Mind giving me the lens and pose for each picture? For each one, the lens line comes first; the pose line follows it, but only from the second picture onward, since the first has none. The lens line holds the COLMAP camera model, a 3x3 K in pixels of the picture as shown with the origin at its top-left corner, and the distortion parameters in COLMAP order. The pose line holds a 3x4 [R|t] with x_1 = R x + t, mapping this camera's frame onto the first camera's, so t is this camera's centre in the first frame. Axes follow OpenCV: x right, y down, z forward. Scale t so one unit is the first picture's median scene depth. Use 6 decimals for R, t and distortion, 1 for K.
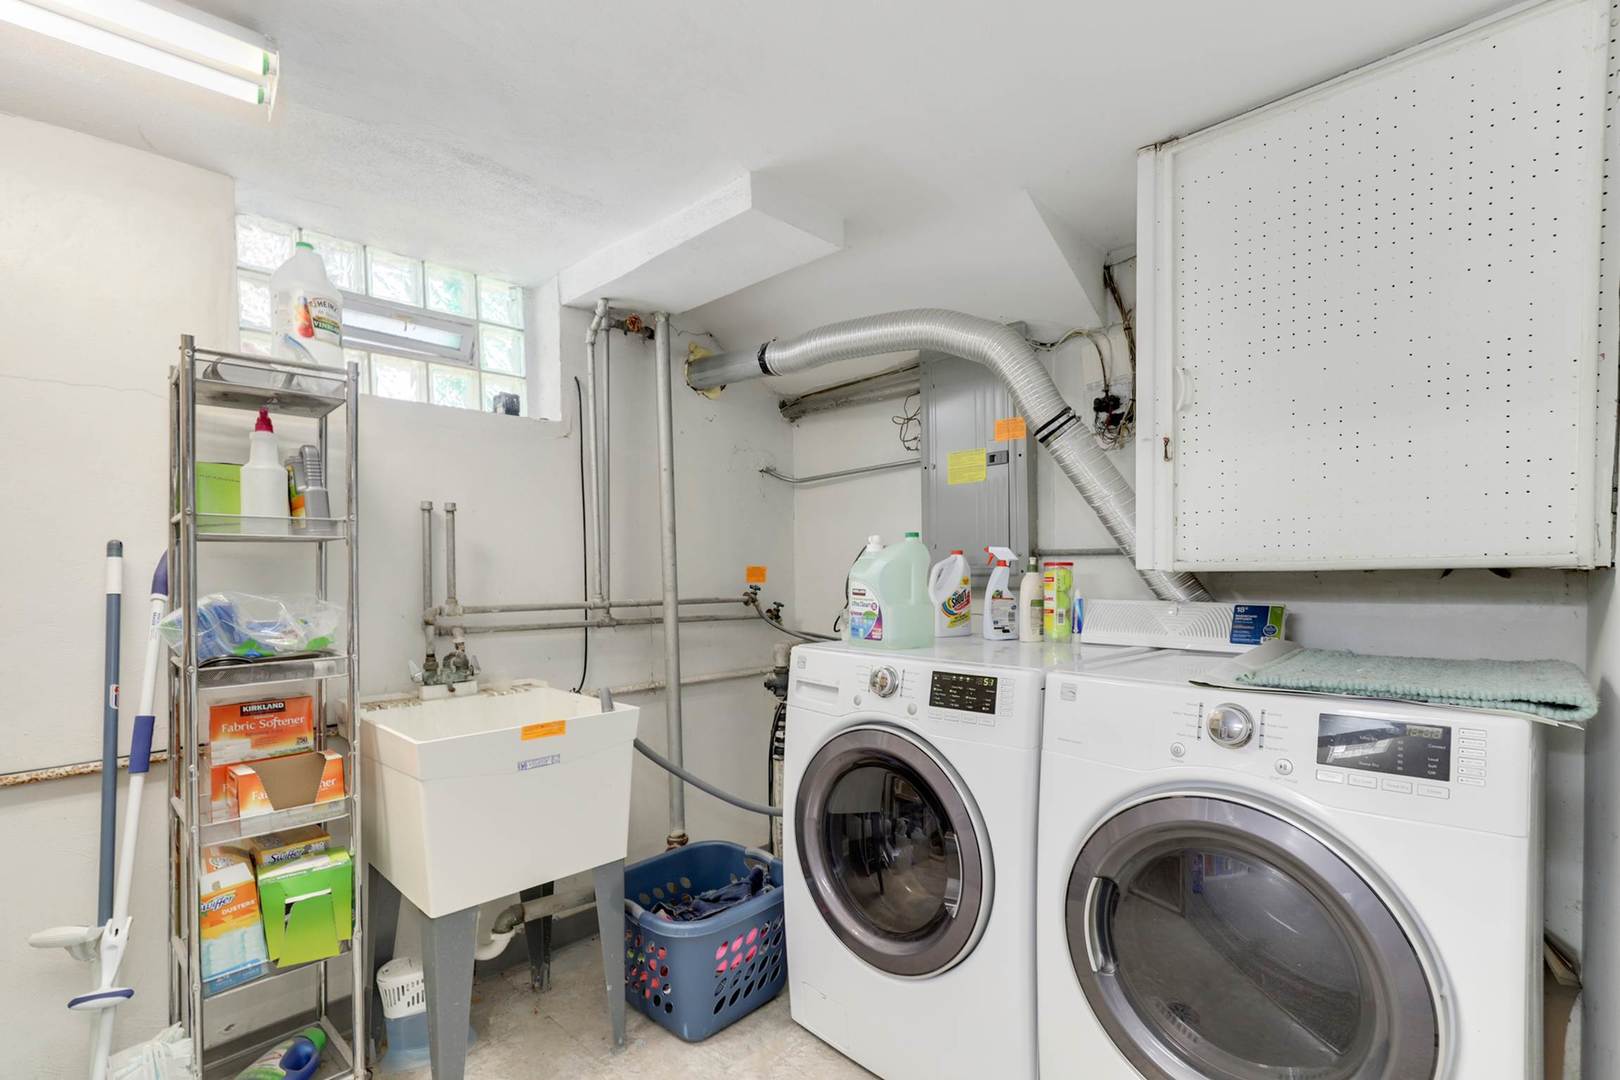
lens RADIAL K [[757.1, 0, 812.0], [0, 757.1, 572.4], [0, 0, 1]] dist [-0.000692, -0.000069]
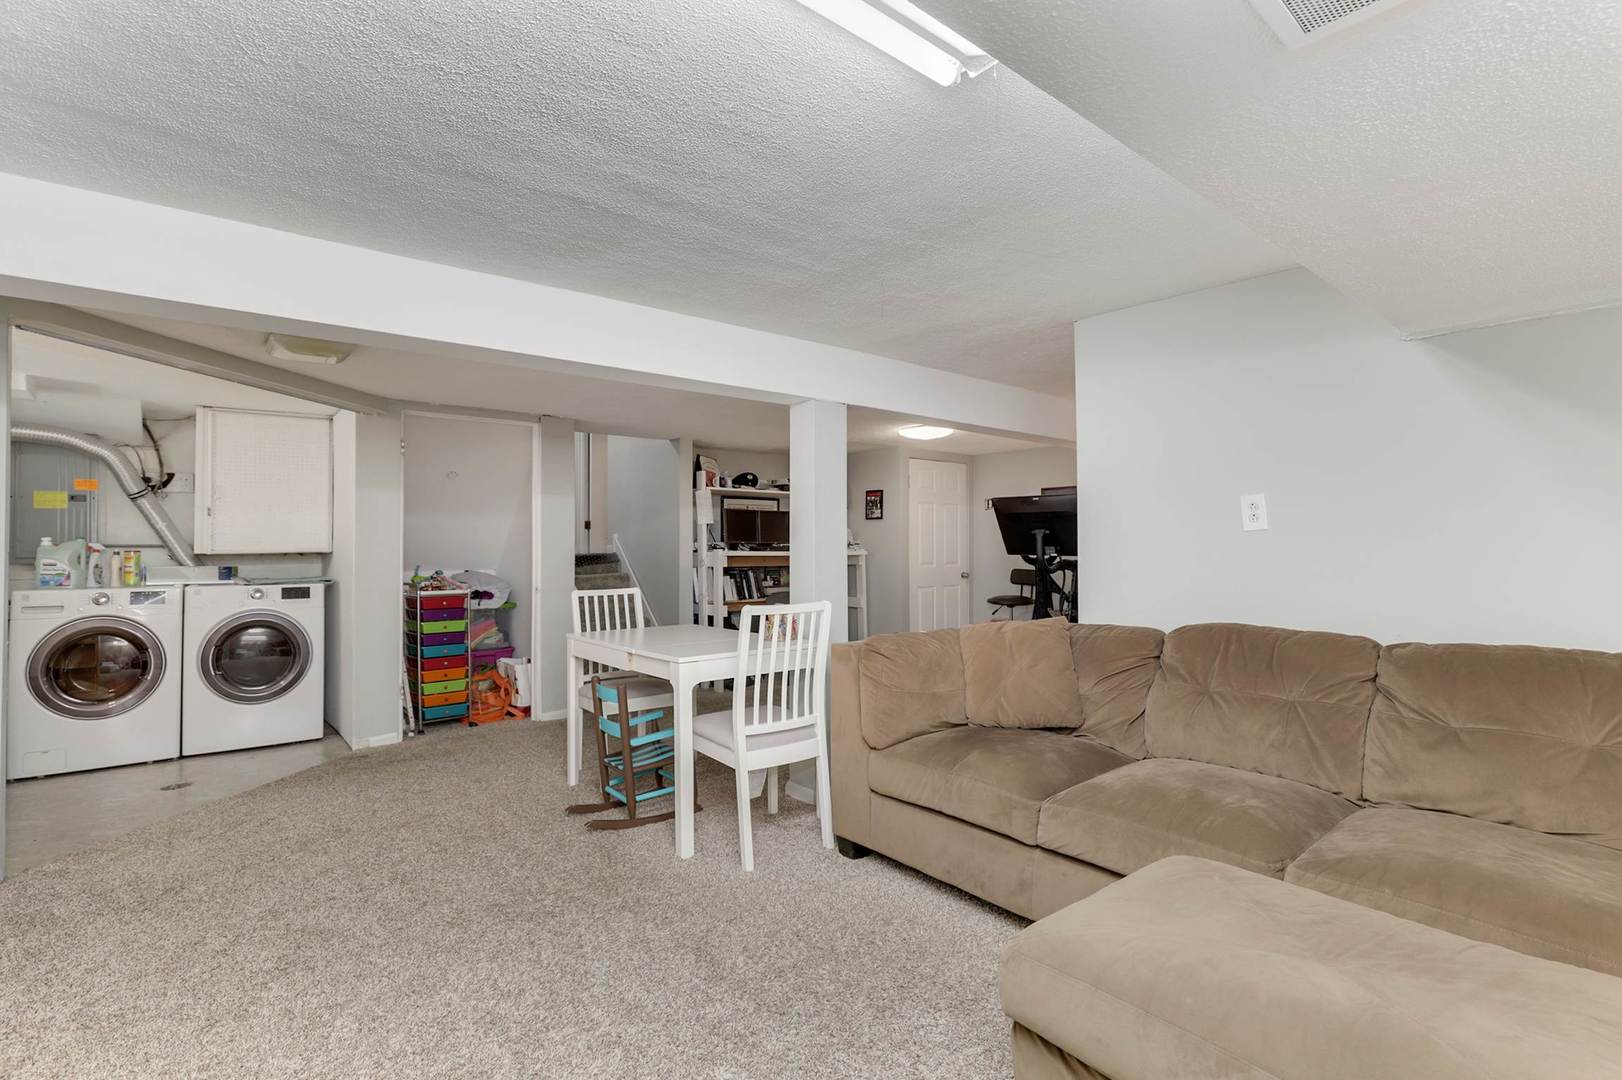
lens RADIAL K [[741.2, 0, 808.7], [0, 741.2, 557.2], [0, 0, 1]] dist [-0.002768, -0.000766]
pose [[0.123190, -0.005106, 0.992370, -1.753313], [0.015288, 0.999878, 0.003247, 0.032116], [-0.992265, 0.014771, 0.123253, -1.383367]]
